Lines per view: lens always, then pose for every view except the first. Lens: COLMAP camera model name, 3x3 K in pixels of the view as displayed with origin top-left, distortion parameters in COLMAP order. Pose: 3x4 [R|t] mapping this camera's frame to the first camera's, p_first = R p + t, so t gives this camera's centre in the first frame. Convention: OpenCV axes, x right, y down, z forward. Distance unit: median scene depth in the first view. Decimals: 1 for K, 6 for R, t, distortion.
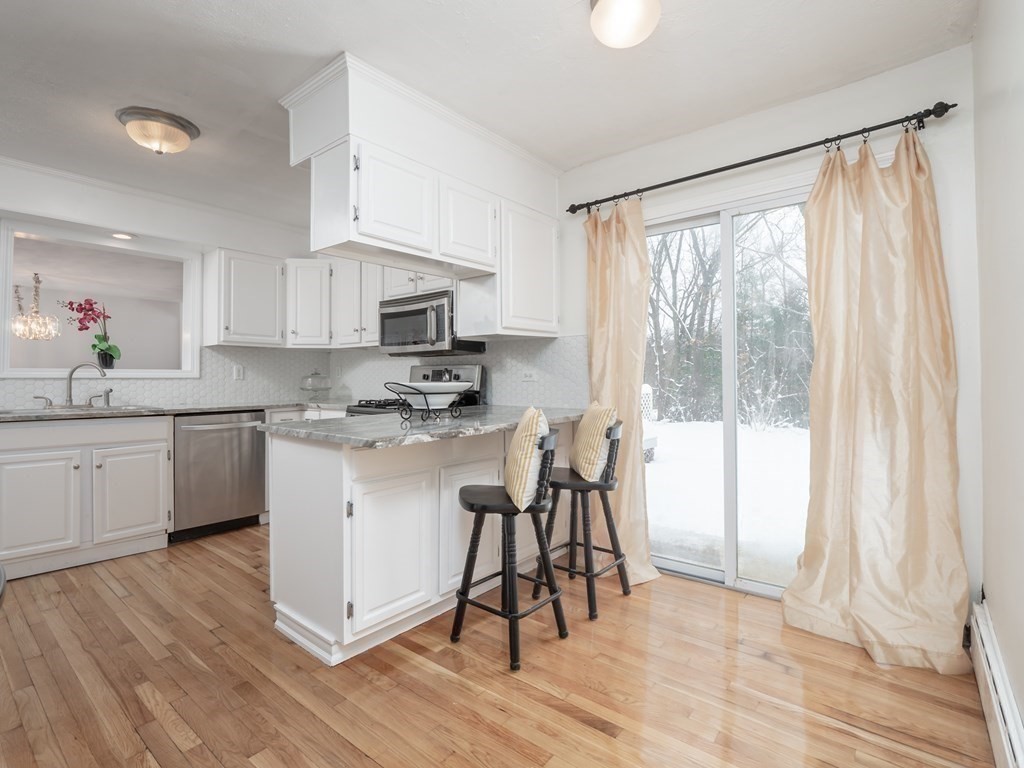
lens RADIAL K [[497.4, 0, 501.8], [0, 497.4, 377.9], [0, 0, 1]] dist [-0.010852, -0.003798]
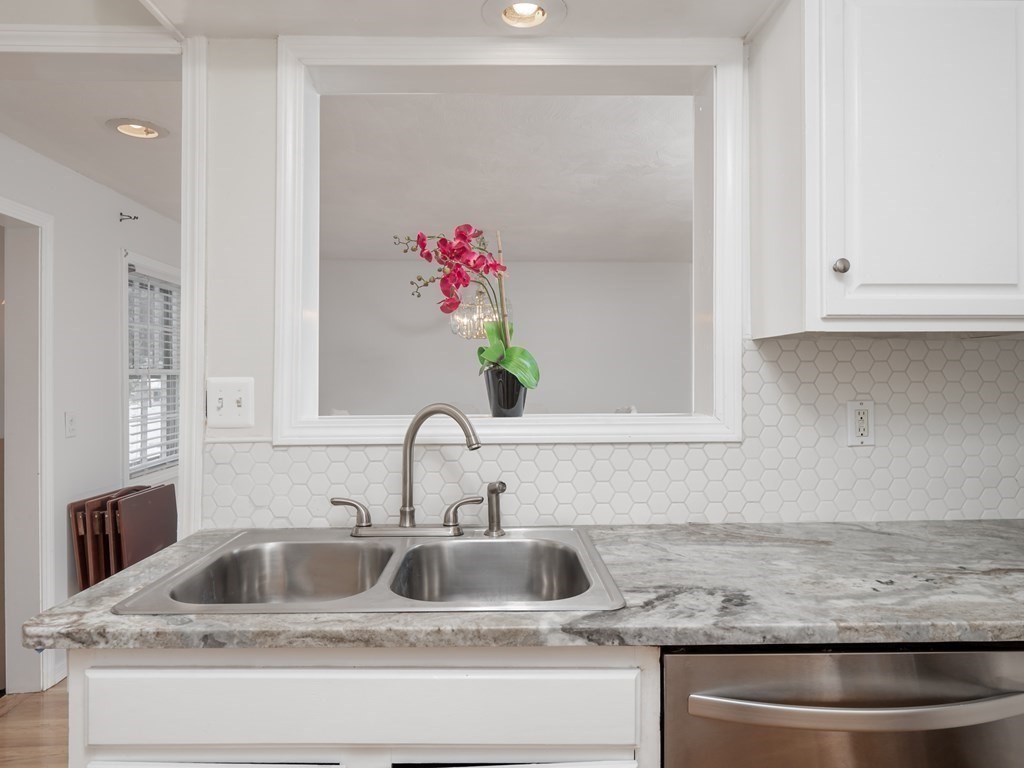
lens RADIAL K [[659.1, 0, 506.8], [0, 659.1, 376.9], [0, 0, 1]] dist [-0.000624, -0.000008]
pose [[0.659525, -0.001897, -0.751680, -0.458360], [0.006083, 0.999978, 0.002814, -0.049577], [0.751658, -0.006428, 0.659521, 0.713478]]
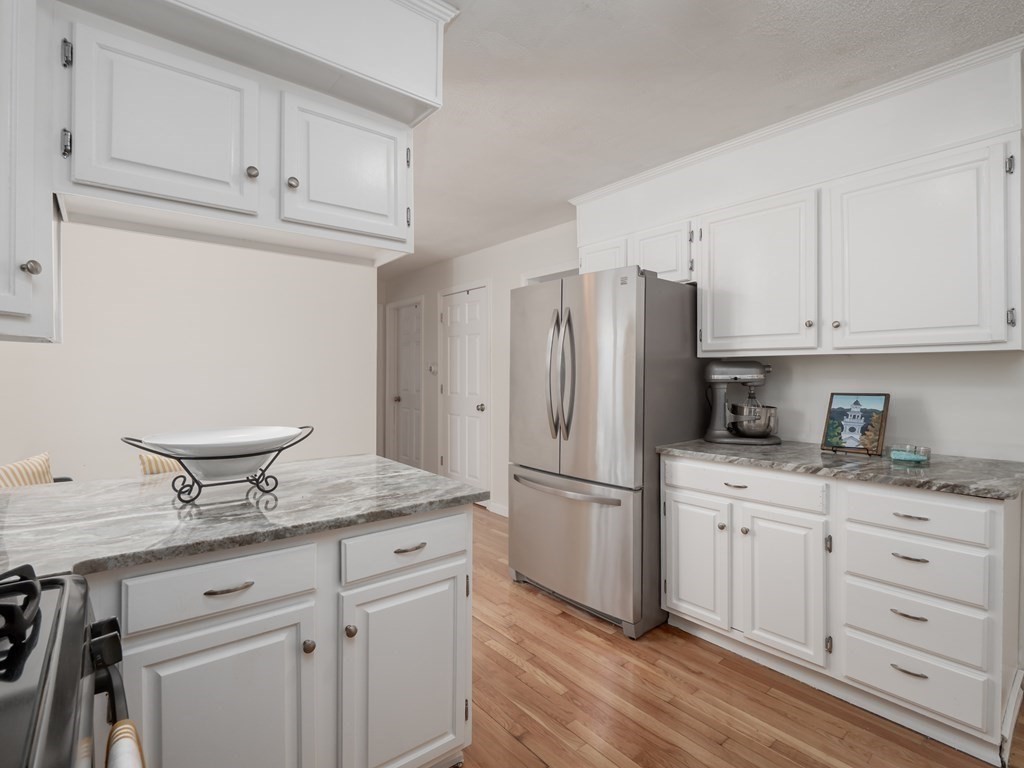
lens RADIAL K [[497.4, 0, 509.5], [0, 497.4, 378.6], [0, 0, 1]] dist [-0.010852, -0.003798]
pose [[-0.982458, 0.005184, 0.186409, -0.429613], [0.006611, 0.999953, 0.007035, -0.042589], [-0.186364, 0.008144, -0.982447, 1.097333]]
